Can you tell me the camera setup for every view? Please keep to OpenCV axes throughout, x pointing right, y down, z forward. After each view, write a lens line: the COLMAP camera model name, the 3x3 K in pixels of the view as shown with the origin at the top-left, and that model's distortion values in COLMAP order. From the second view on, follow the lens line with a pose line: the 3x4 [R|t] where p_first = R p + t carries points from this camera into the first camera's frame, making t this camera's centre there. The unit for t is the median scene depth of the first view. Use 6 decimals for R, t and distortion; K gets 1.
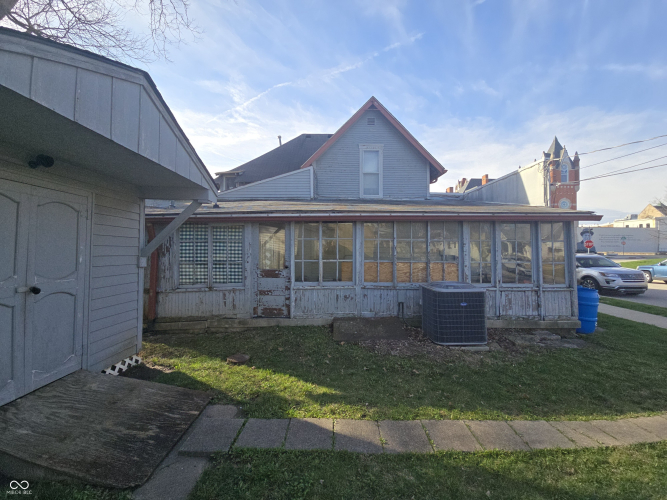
lens RADIAL K [[269.4, 0, 336.2], [0, 269.4, 244.0], [0, 0, 1]] dist [0.001109, -0.007503]
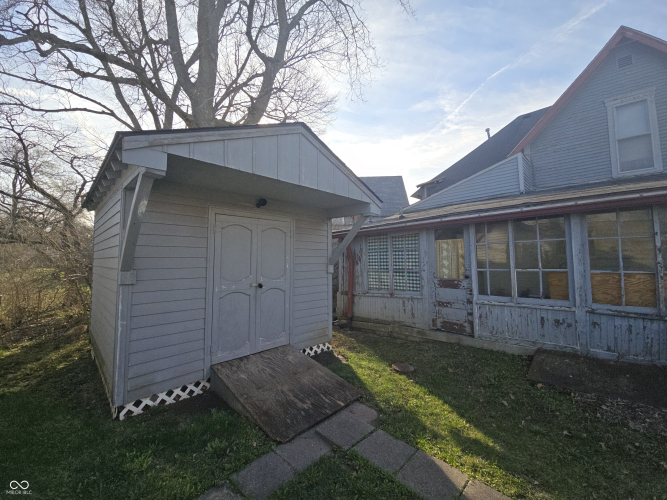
lens RADIAL K [[269.4, 0, 337.0], [0, 269.4, 243.9], [0, 0, 1]] dist [0.001109, -0.007503]
pose [[0.703929, -0.057739, -0.707920, 0.203150], [0.030197, 0.998222, -0.051389, 0.016588], [0.709628, 0.014797, 0.704421, 0.133300]]
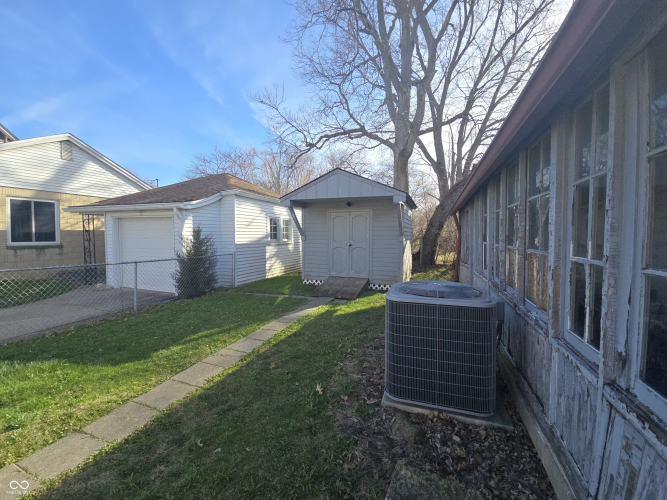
lens RADIAL K [[269.4, 0, 328.4], [0, 269.4, 246.8], [0, 0, 1]] dist [0.001109, -0.007503]
pose [[-0.375488, 0.024279, -0.926509, 1.252838], [0.007890, 0.999704, 0.022999, 0.075197], [0.926793, 0.001326, -0.375569, 1.271106]]
